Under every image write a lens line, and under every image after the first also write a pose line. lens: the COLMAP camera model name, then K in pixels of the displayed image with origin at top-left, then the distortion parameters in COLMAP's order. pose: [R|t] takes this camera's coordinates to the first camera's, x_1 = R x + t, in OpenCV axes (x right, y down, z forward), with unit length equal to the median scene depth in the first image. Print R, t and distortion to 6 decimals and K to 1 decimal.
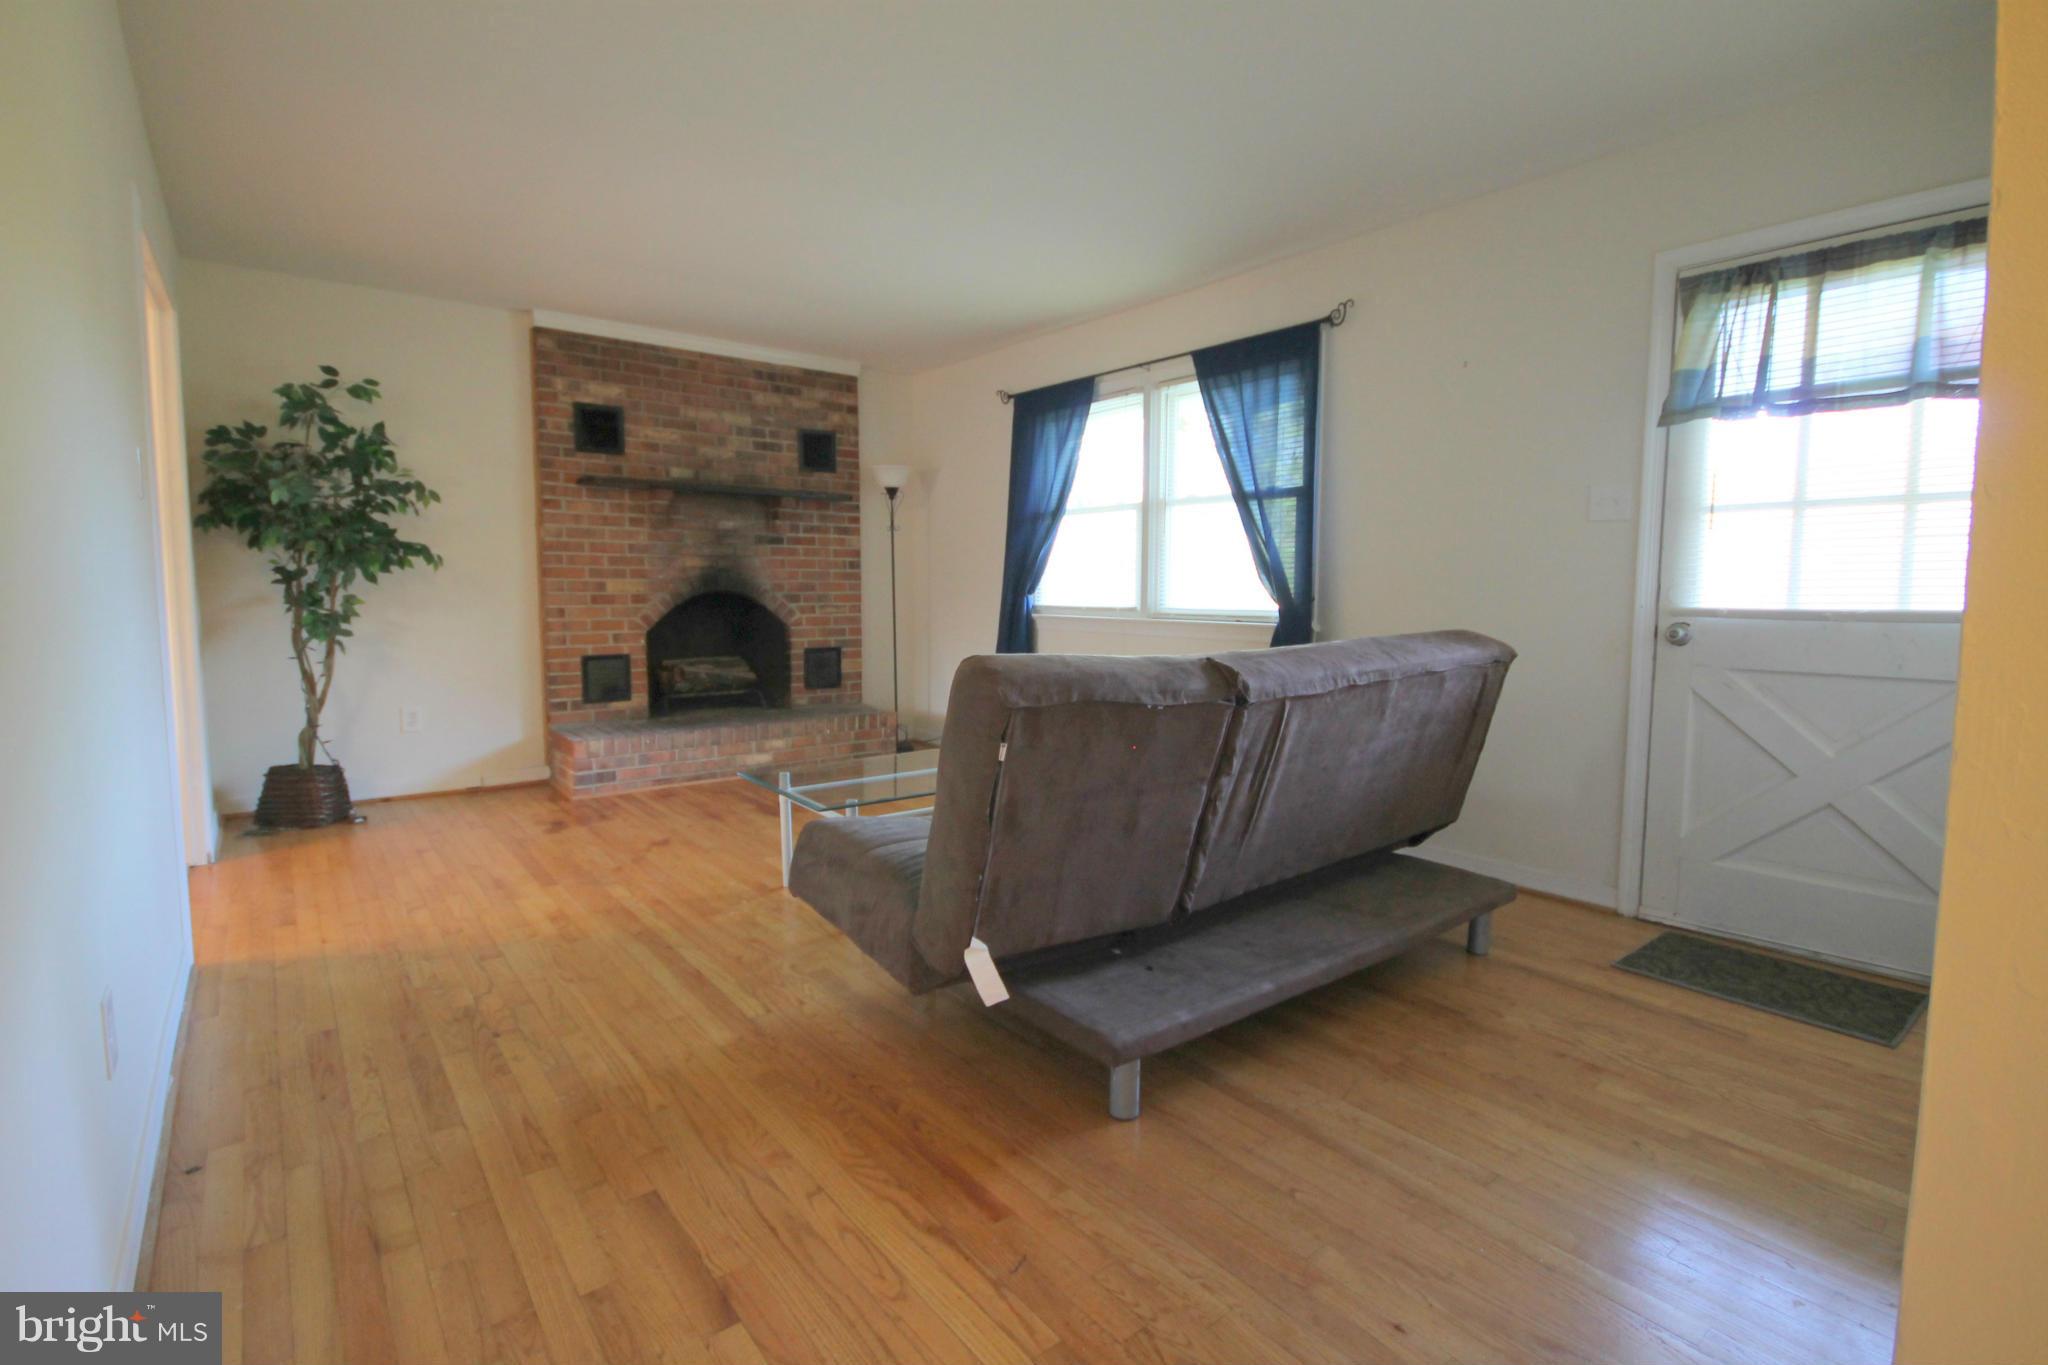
lens RADIAL K [[967.6, 0, 1054.1], [0, 967.6, 675.0], [0, 0, 1]] dist [-0.003636, -0.001204]
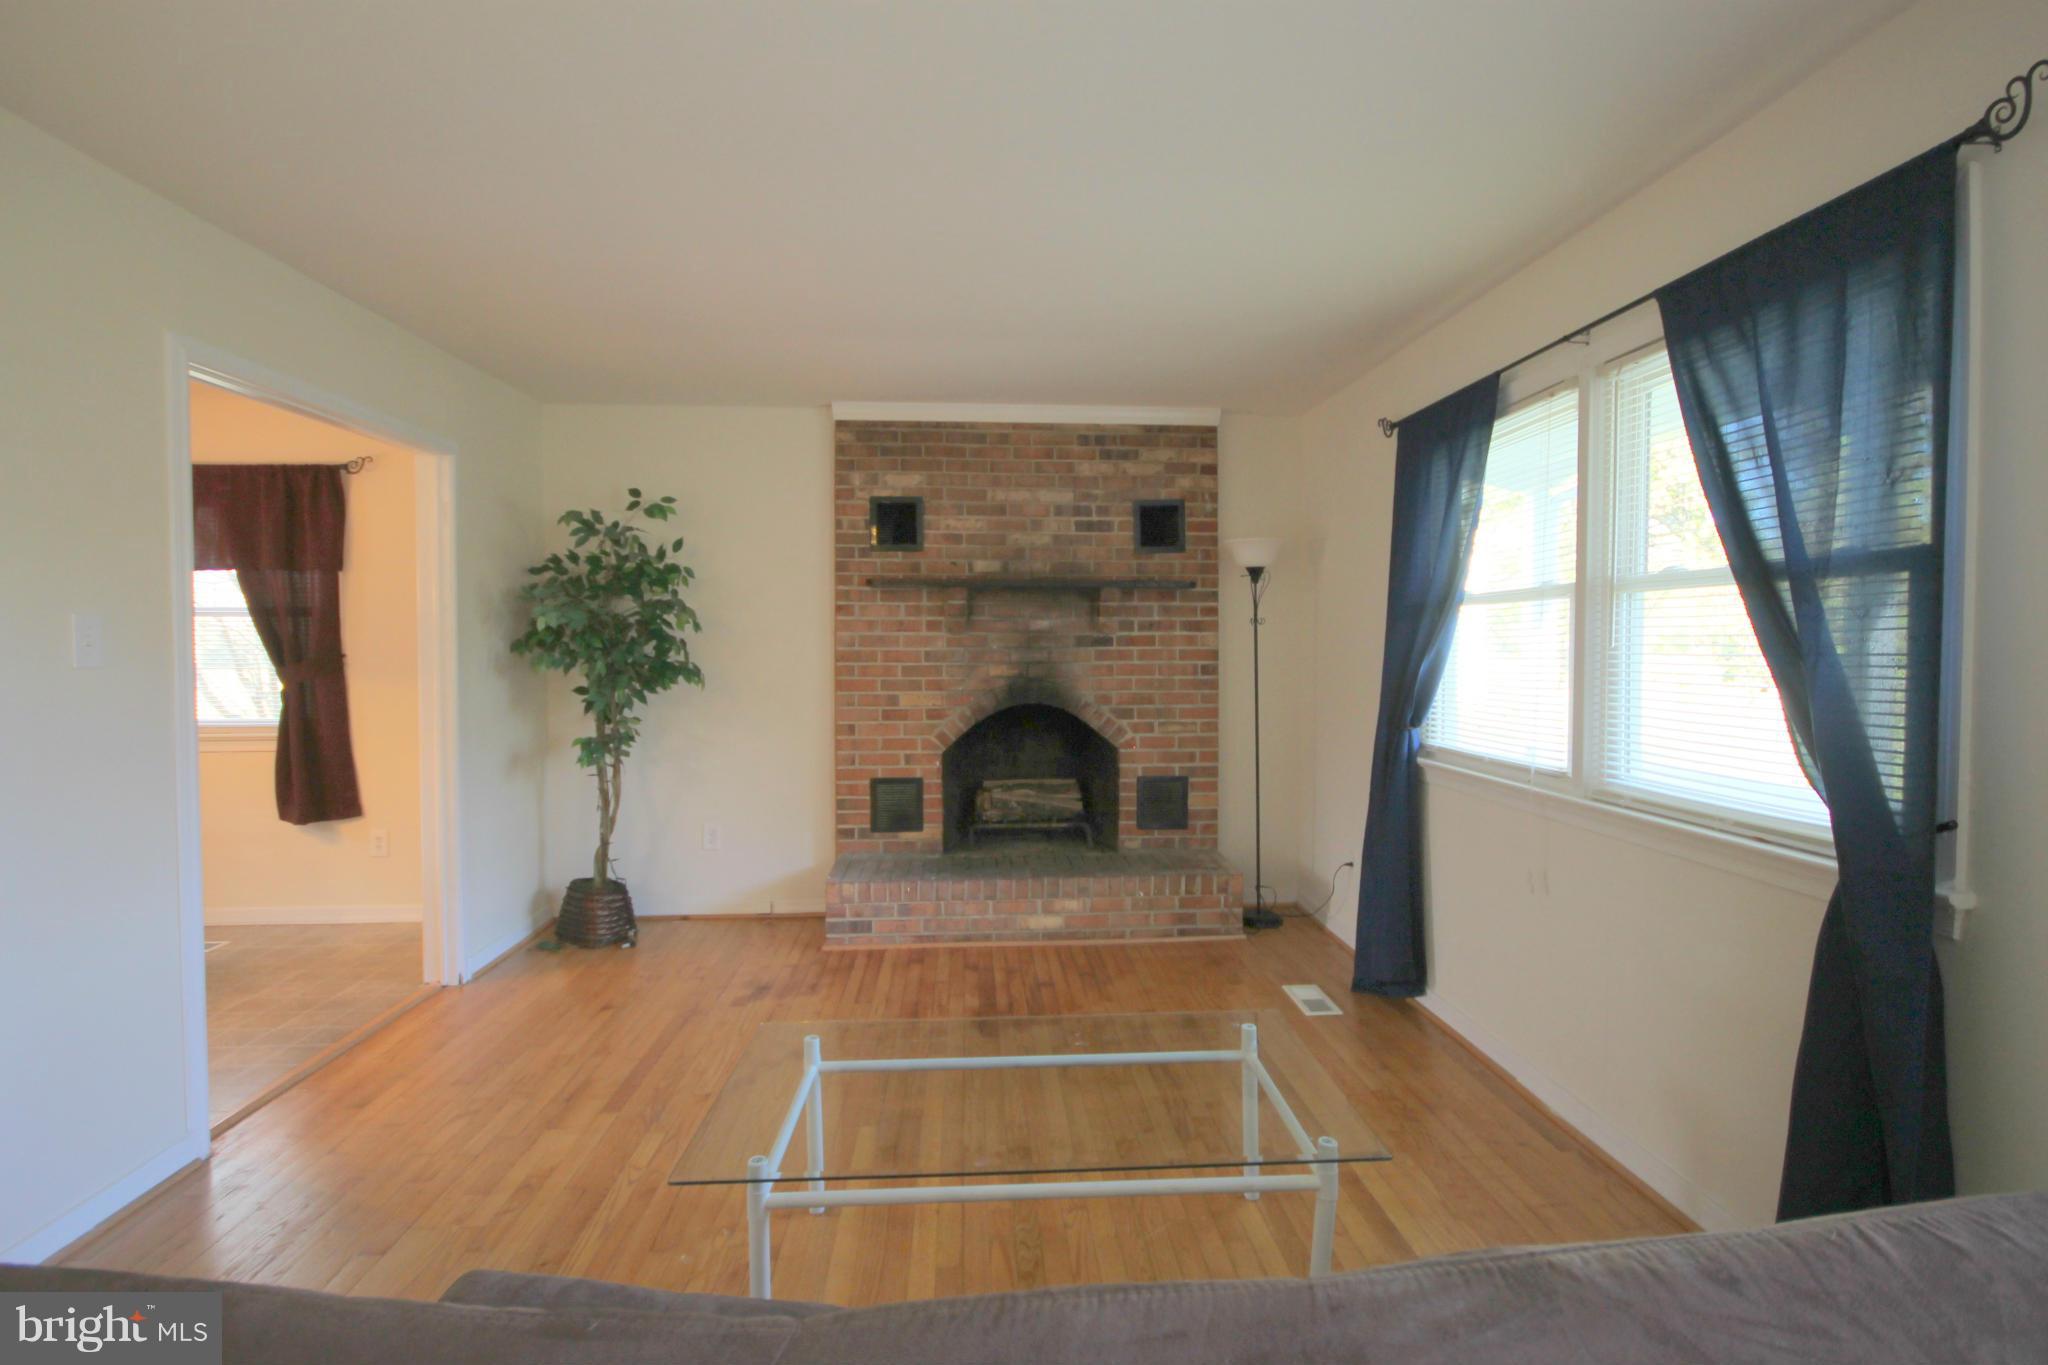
lens RADIAL K [[967.6, 0, 1039.9], [0, 967.6, 666.6], [0, 0, 1]] dist [-0.003636, -0.001204]
pose [[0.813757, 0.009520, -0.581127, 0.149869], [-0.048017, 0.997549, -0.050898, -0.082439], [0.579218, 0.069322, 0.812220, 0.352599]]
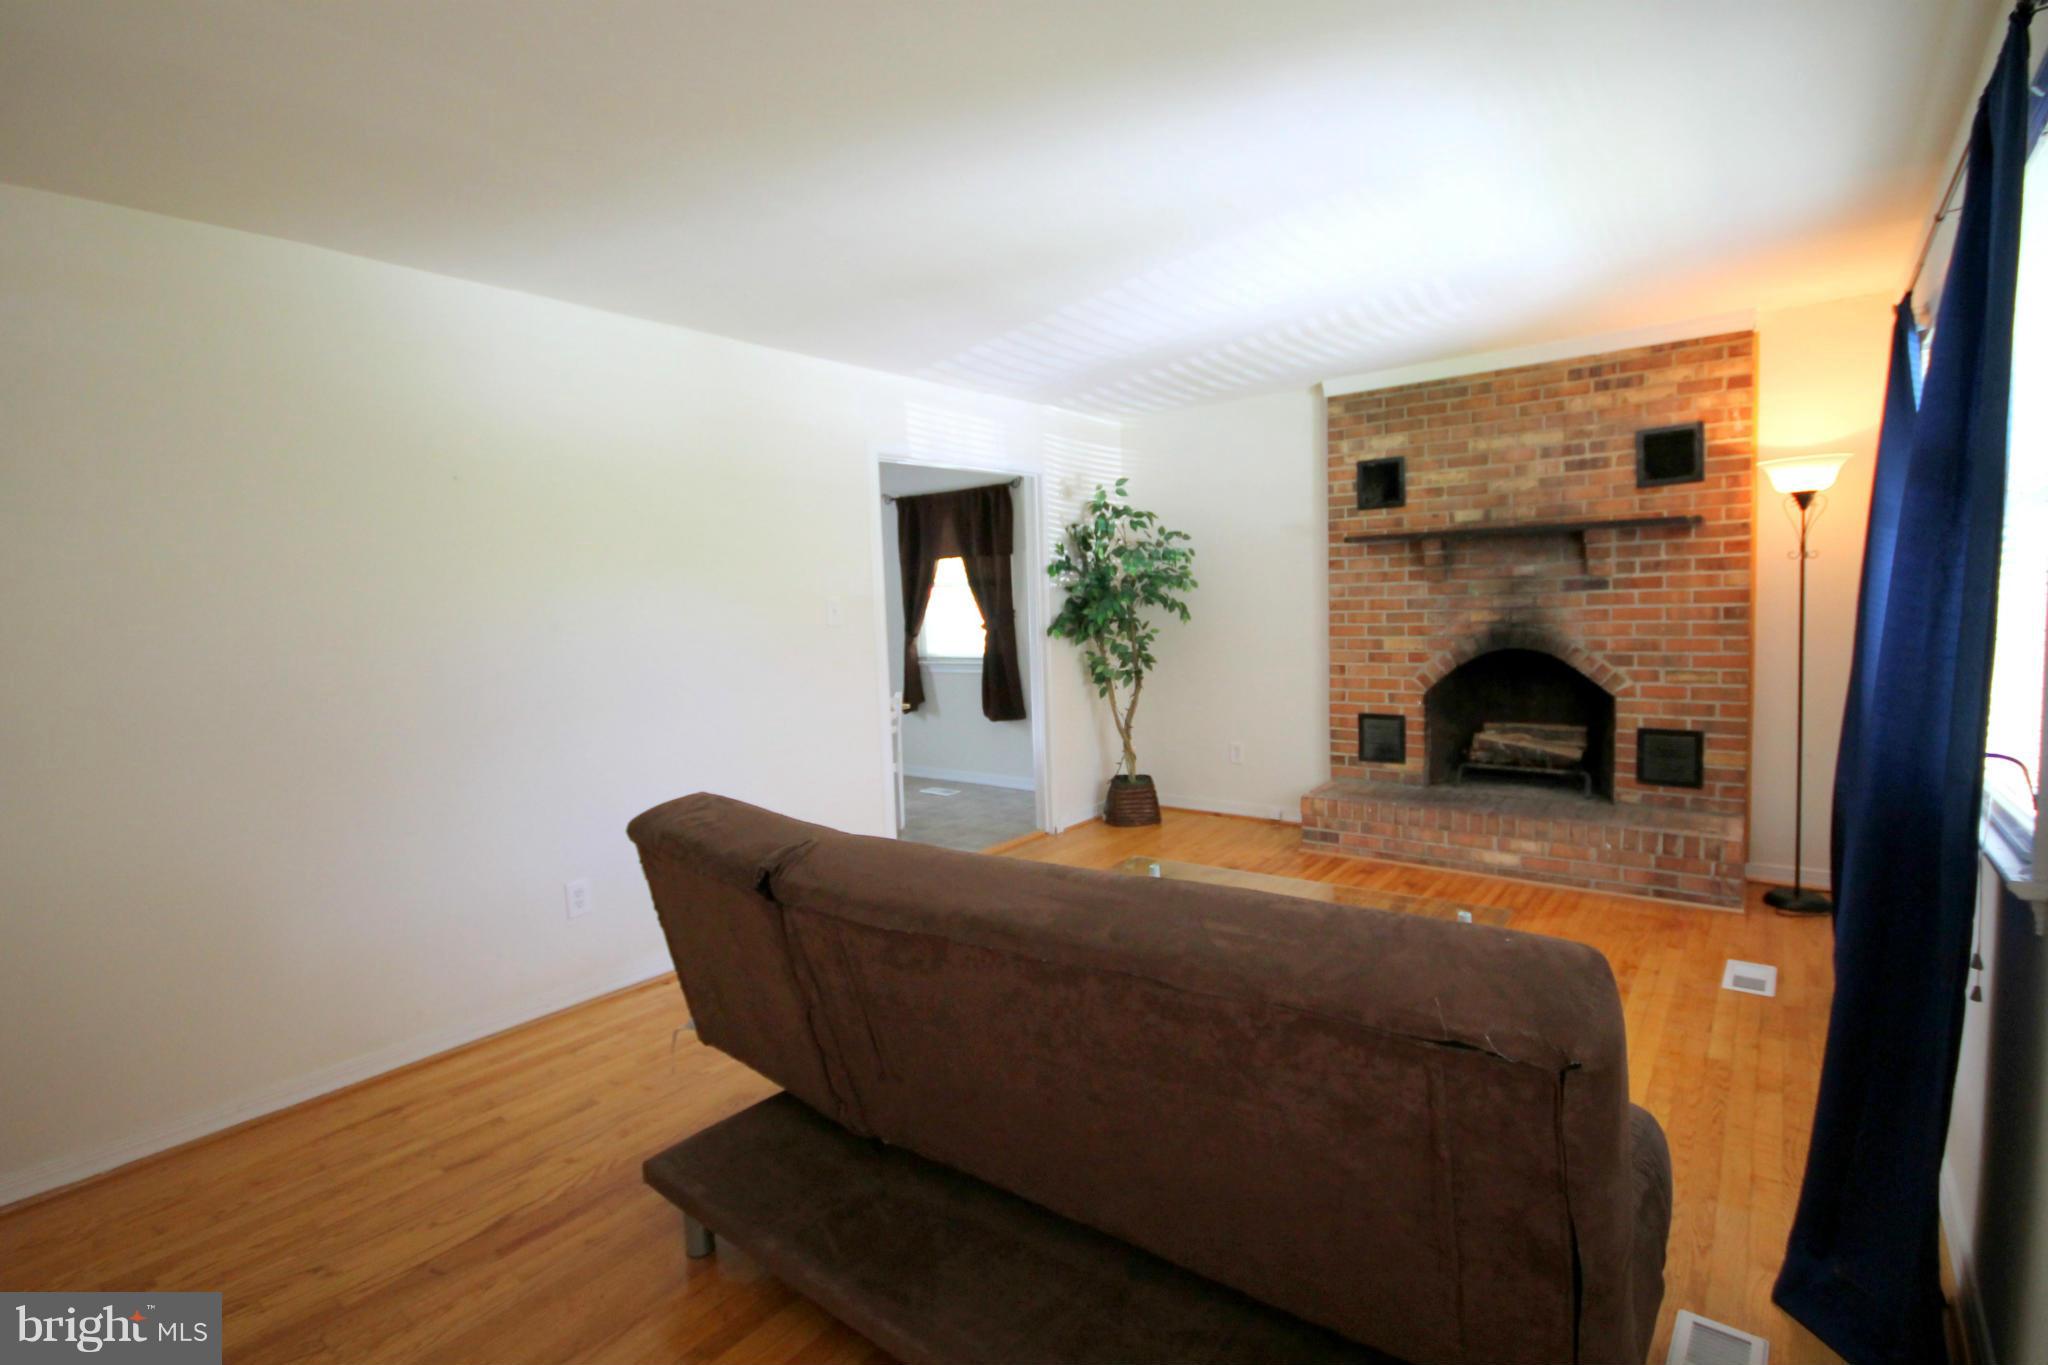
lens RADIAL K [[967.6, 0, 1029.5], [0, 967.6, 681.1], [0, 0, 1]] dist [-0.003636, -0.001204]
pose [[0.203949, 0.075187, -0.976090, 0.411296], [-0.051719, 0.996482, 0.065951, -0.099196], [0.977614, 0.037032, 0.207120, 0.445656]]
